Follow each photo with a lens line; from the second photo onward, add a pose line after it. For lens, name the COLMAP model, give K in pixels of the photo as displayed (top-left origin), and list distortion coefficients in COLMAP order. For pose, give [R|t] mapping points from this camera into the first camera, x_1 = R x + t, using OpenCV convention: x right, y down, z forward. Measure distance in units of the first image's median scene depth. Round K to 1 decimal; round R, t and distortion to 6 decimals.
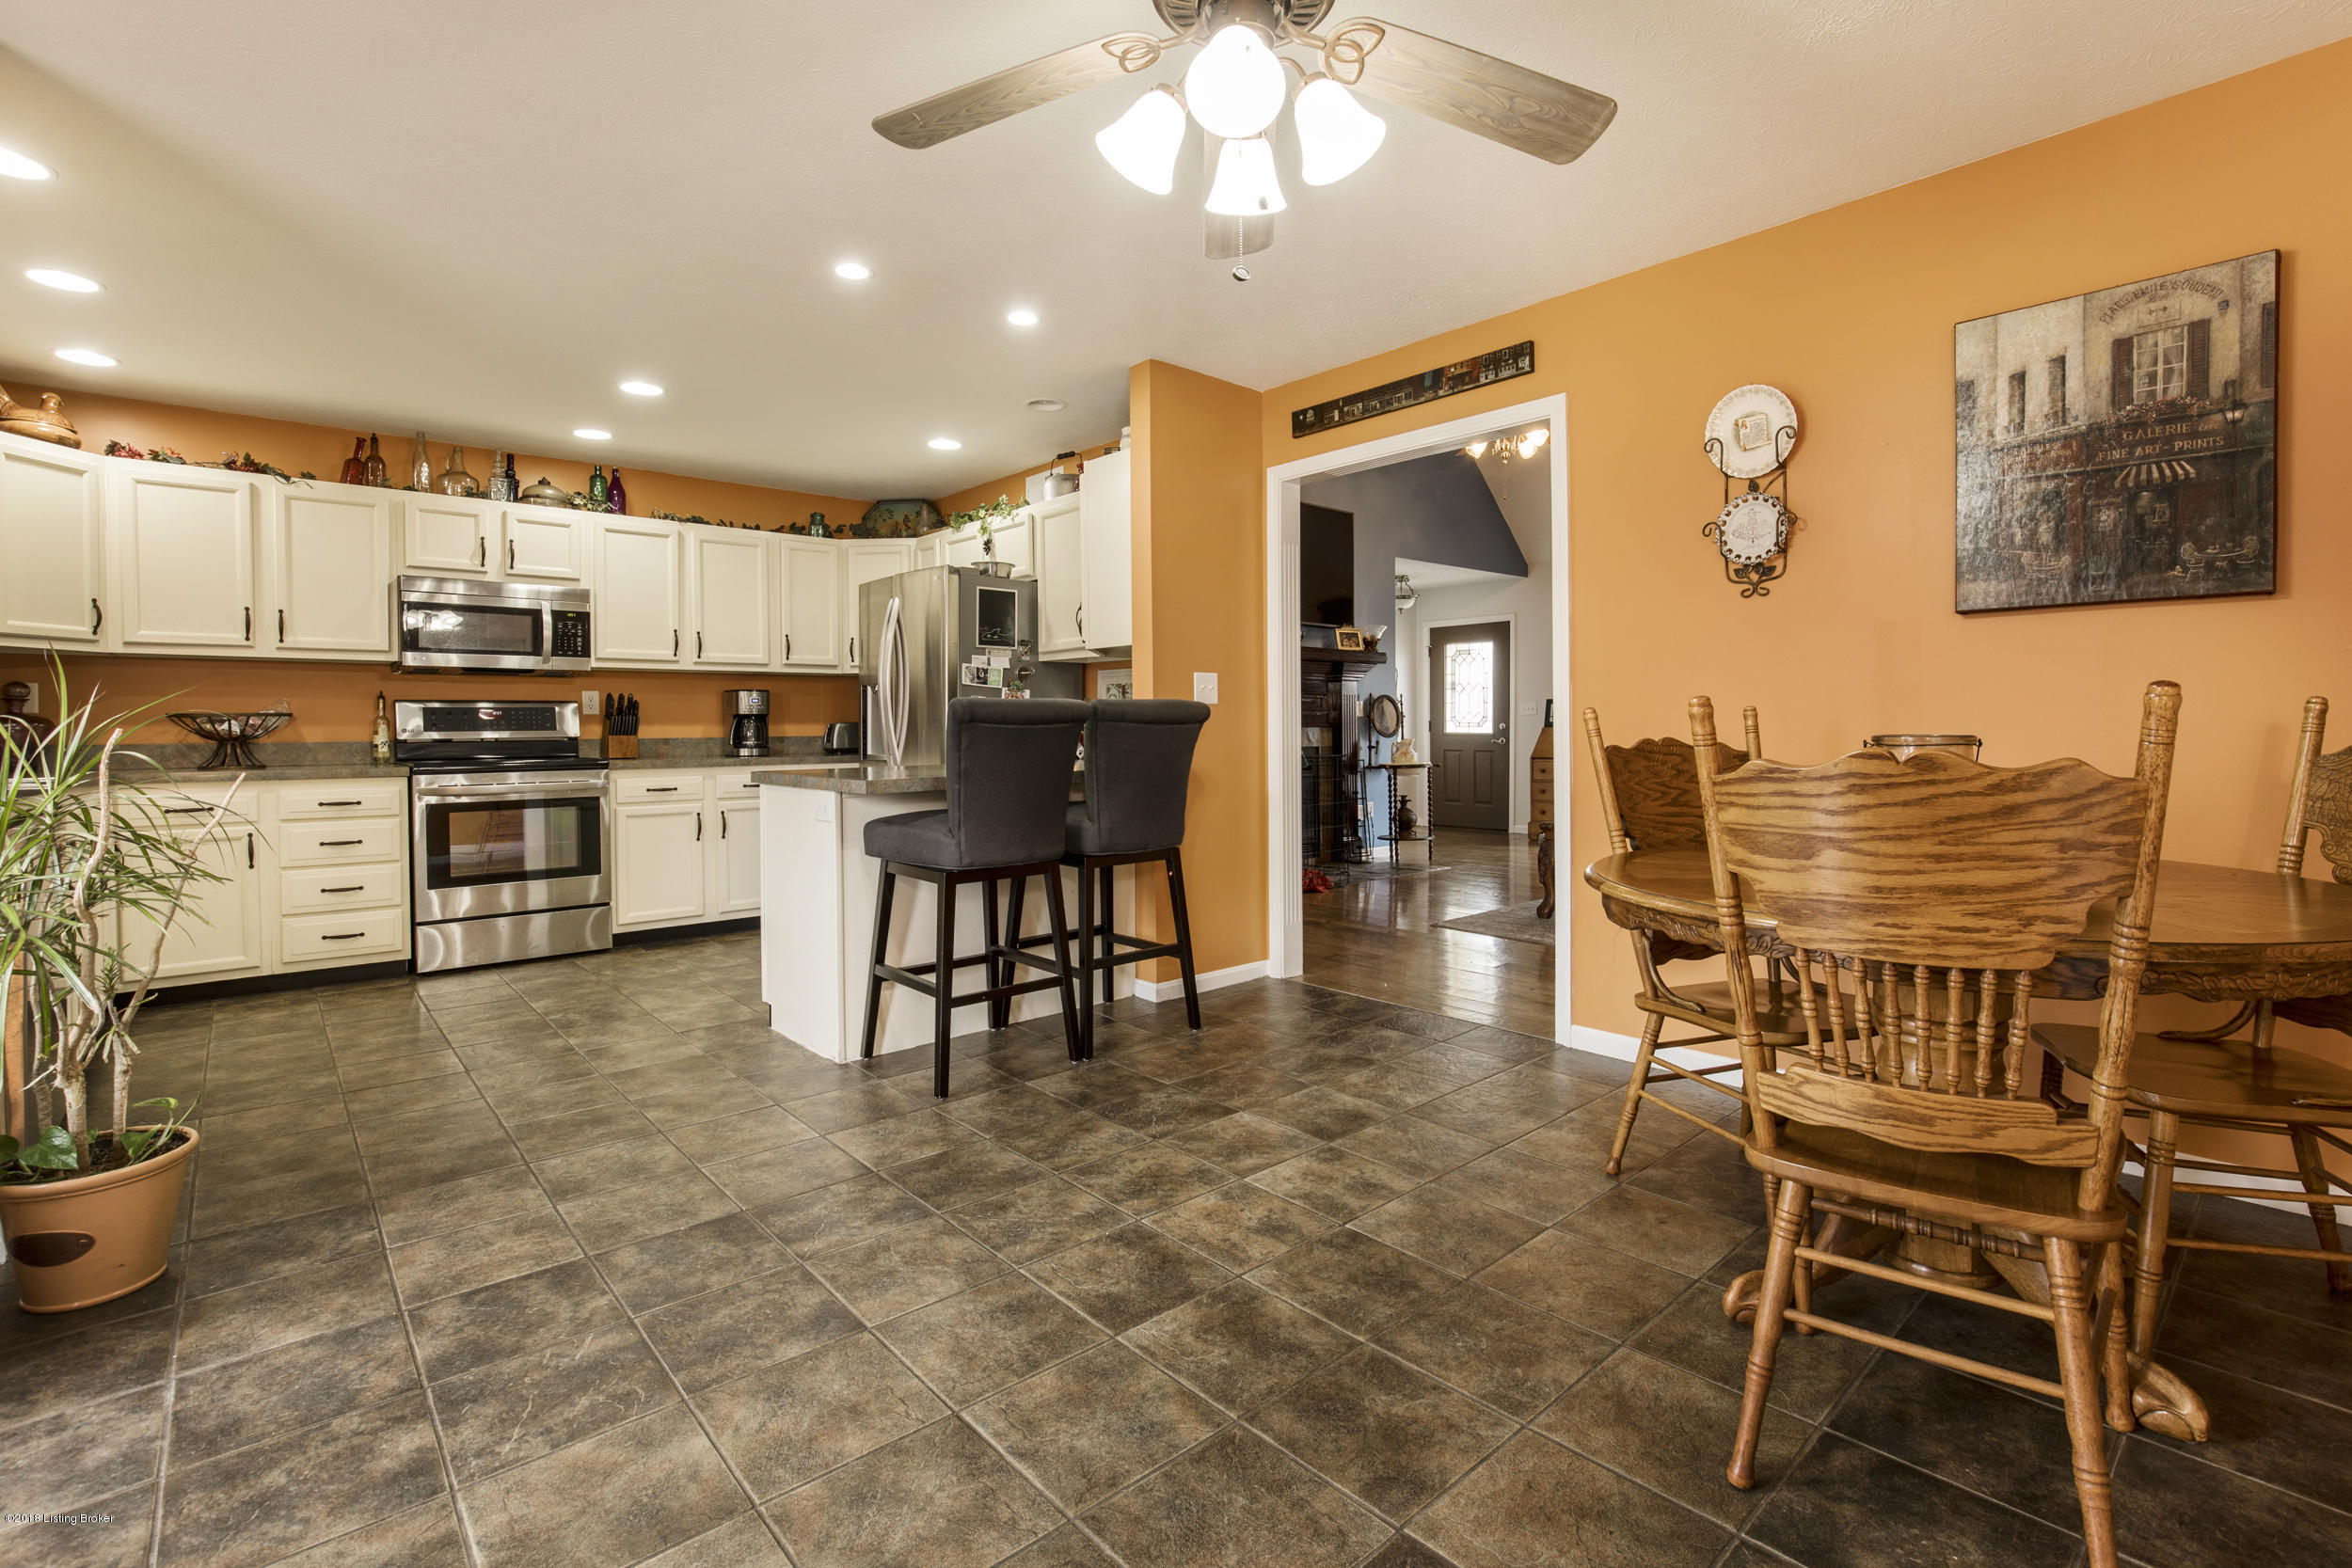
lens RADIAL K [[1067.6, 0, 1167.5], [0, 1067.6, 734.7], [0, 0, 1]] dist [-0.001870, 0.004527]
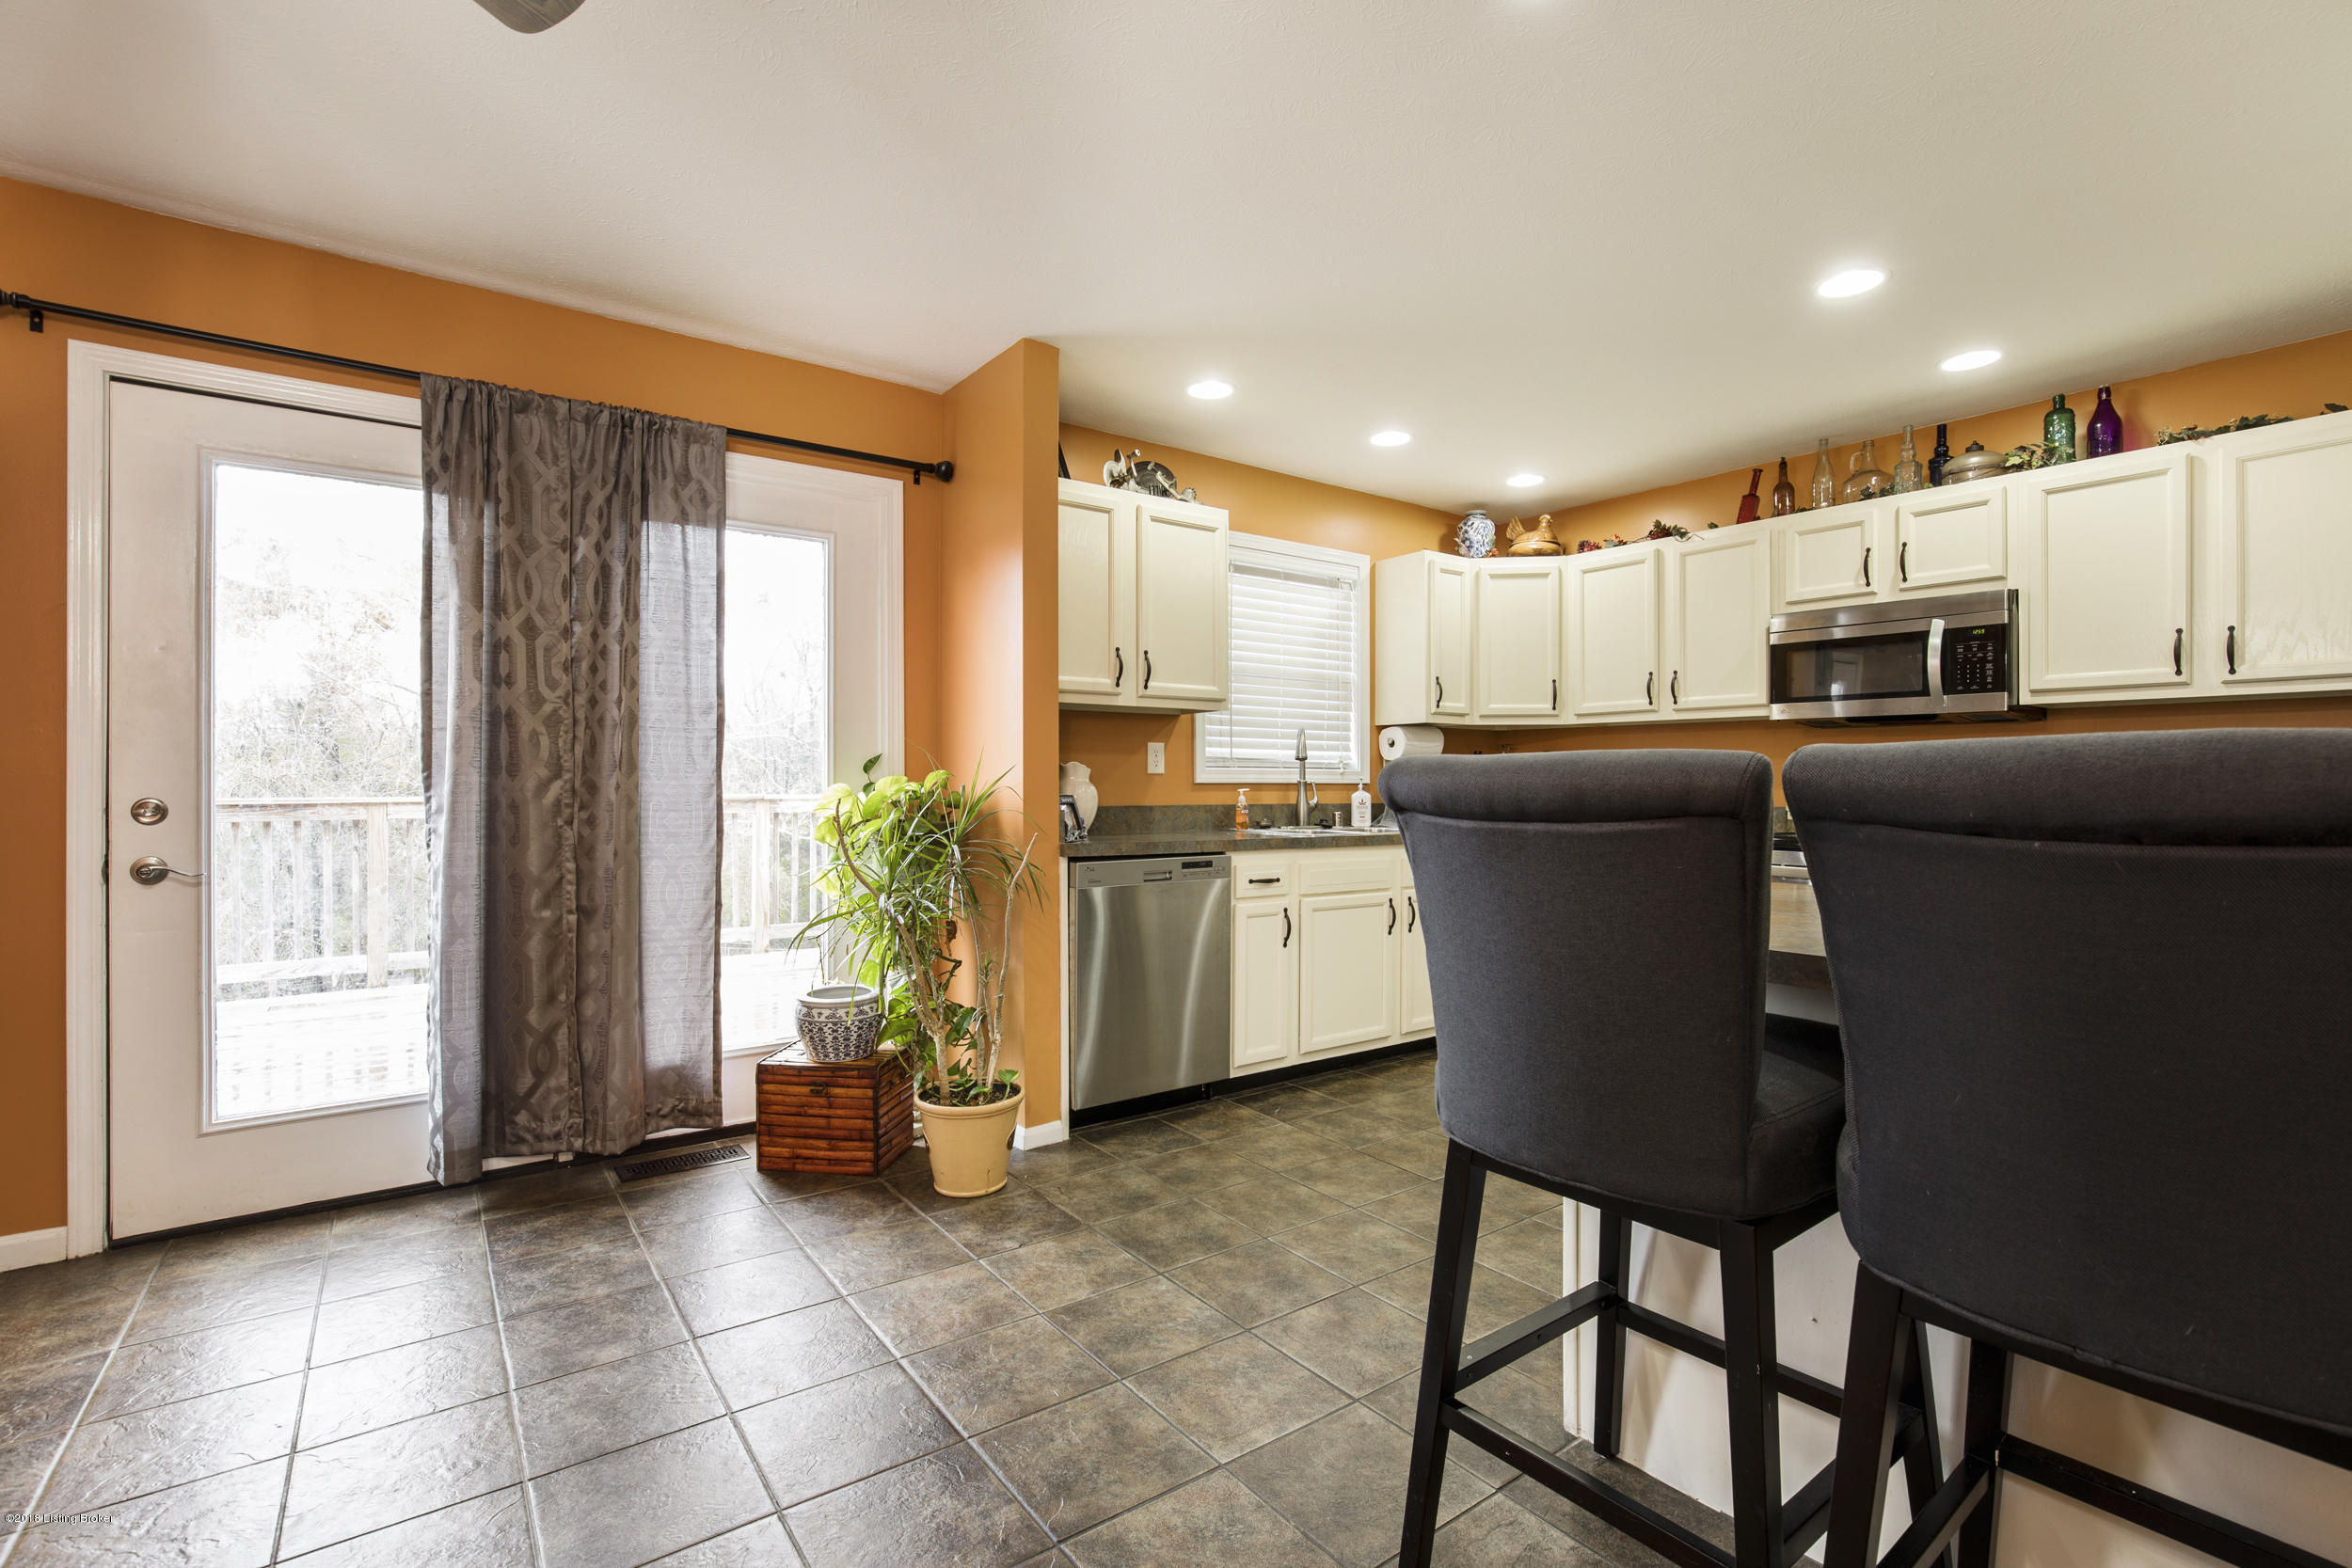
lens RADIAL K [[1069.0, 0, 1174.0], [0, 1069.0, 777.3], [0, 0, 1]] dist [-0.013423, 0.000719]
pose [[-0.076800, 0.003810, -0.997039, 0.168721], [-0.010951, 0.999929, 0.004665, -0.017298], [0.996986, 0.011277, -0.076752, 0.571927]]
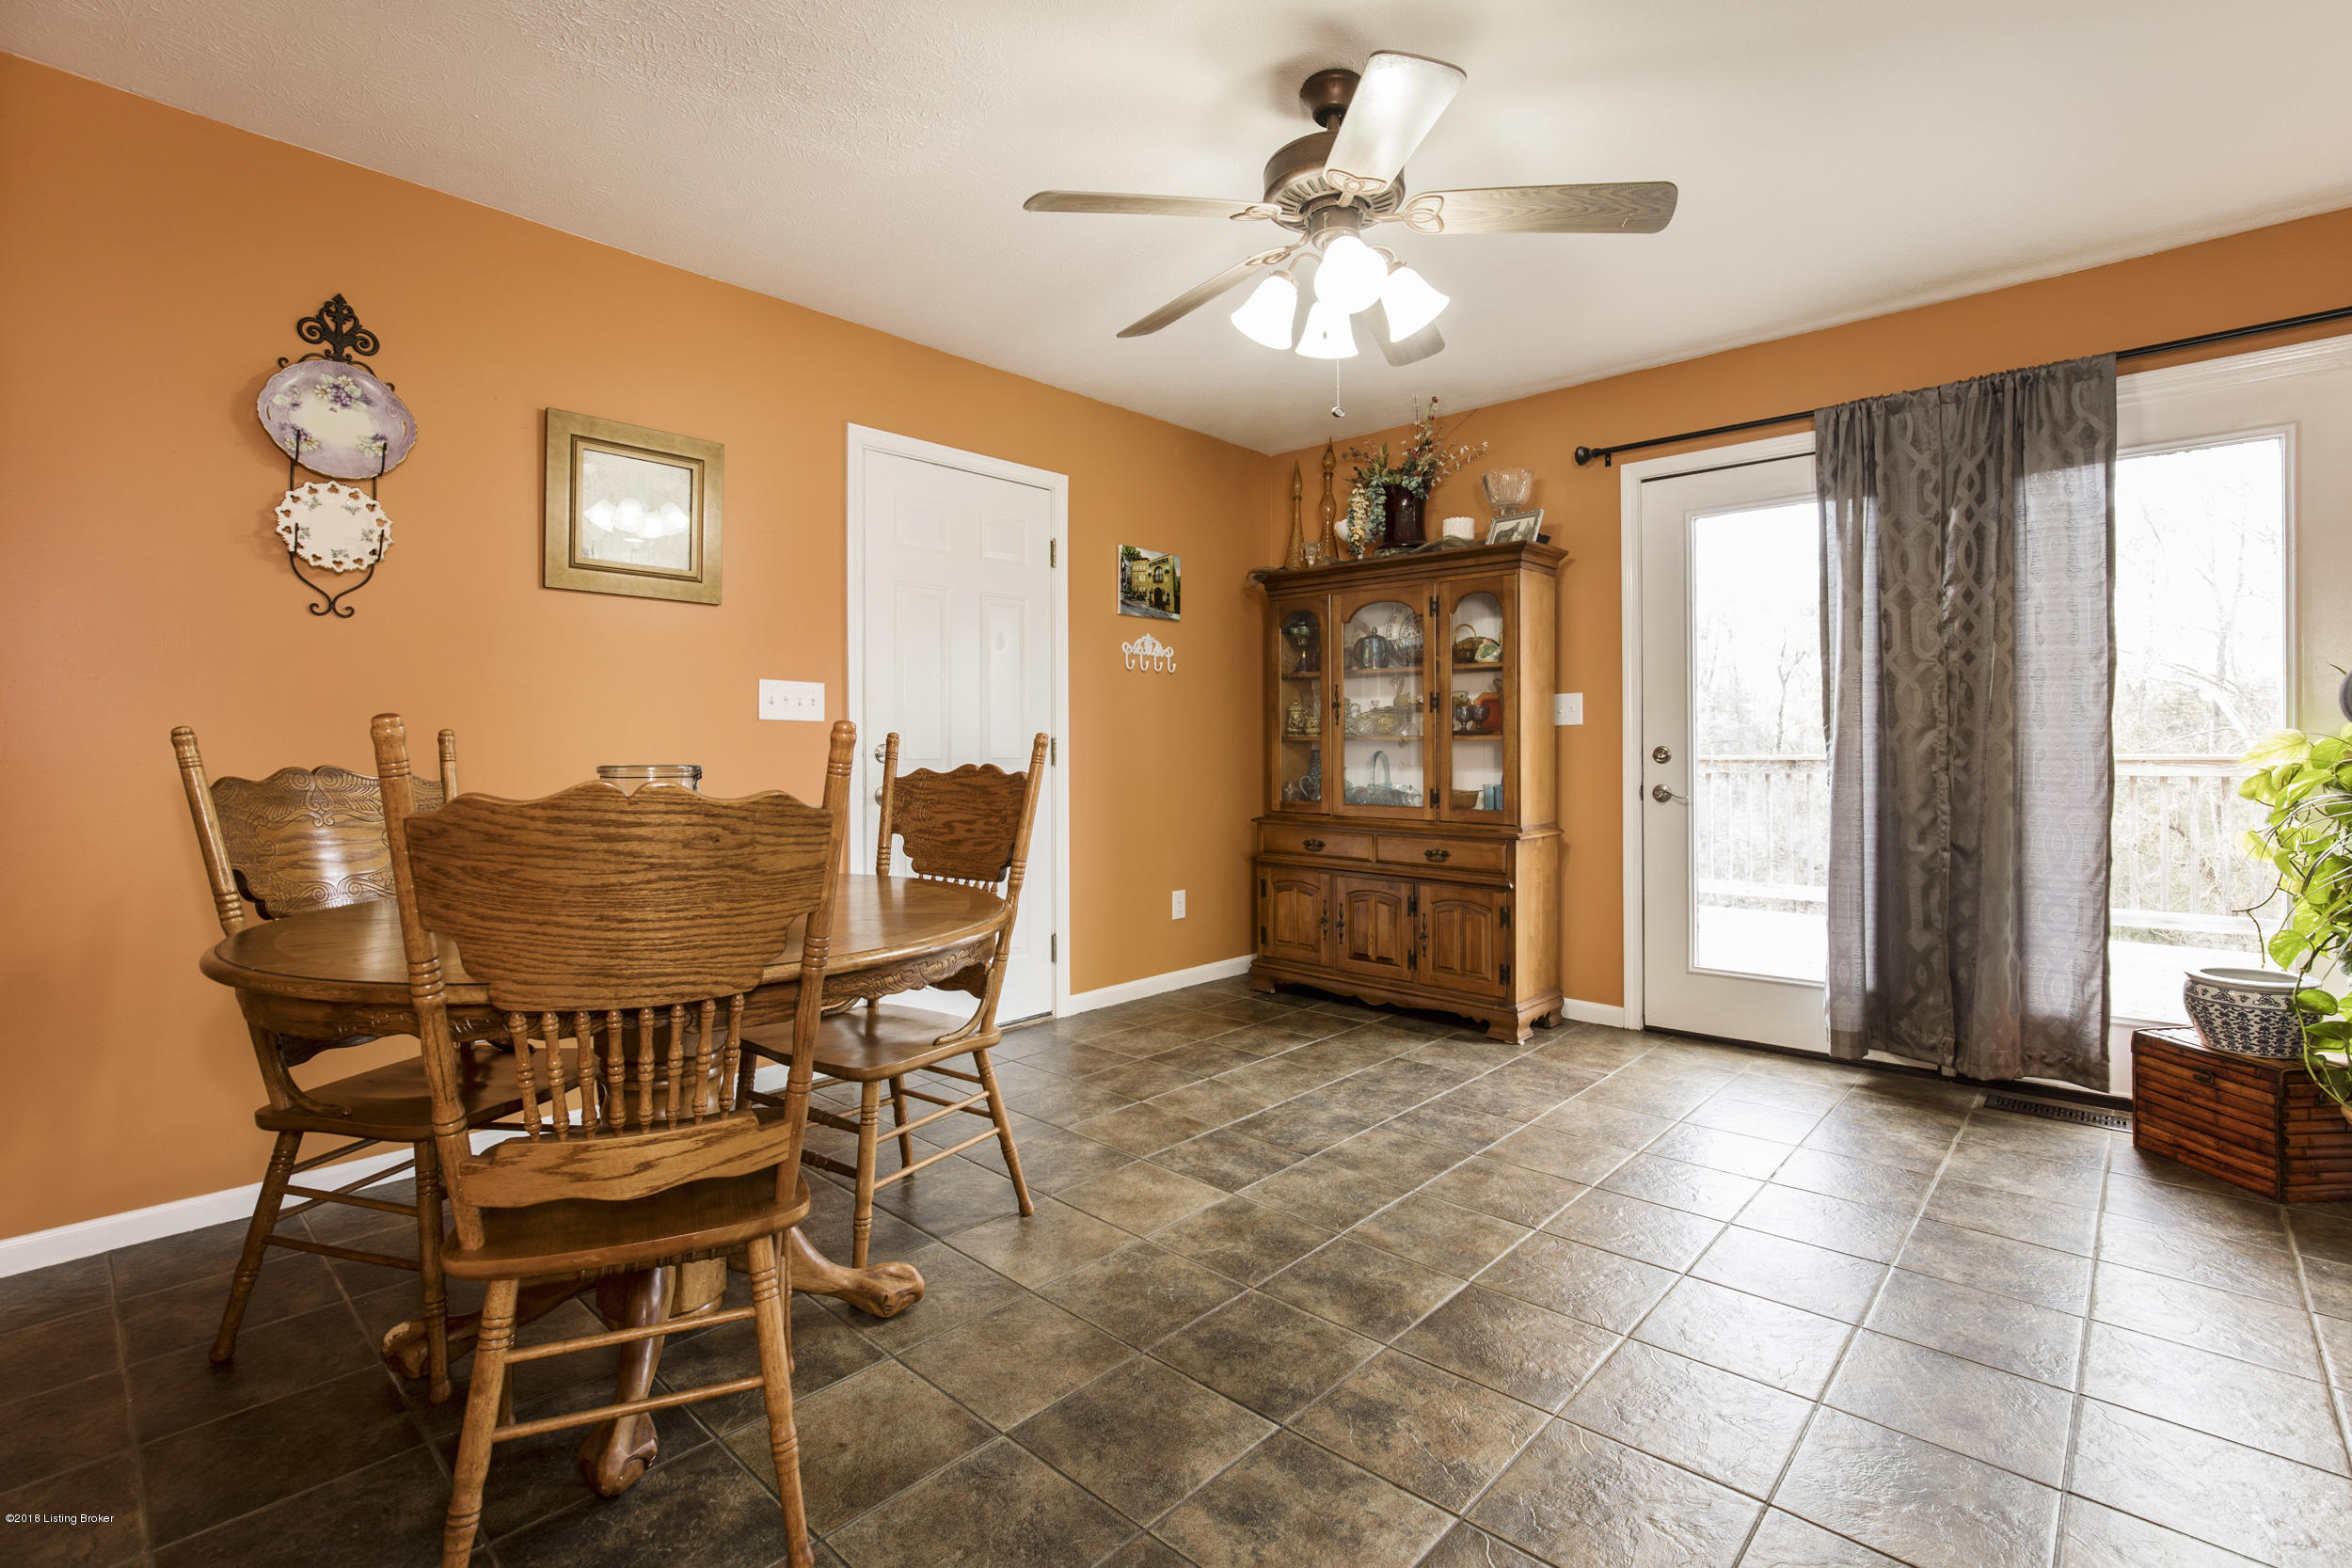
lens RADIAL K [[1076.3, 0, 1185.0], [0, 1076.3, 756.5], [0, 0, 1]] dist [-0.002032, -0.000105]
pose [[-0.993255, 0.009491, -0.115563, 0.144415], [0.007893, 0.999867, 0.014280, -0.005991], [0.115683, 0.013271, -0.993198, 0.798619]]
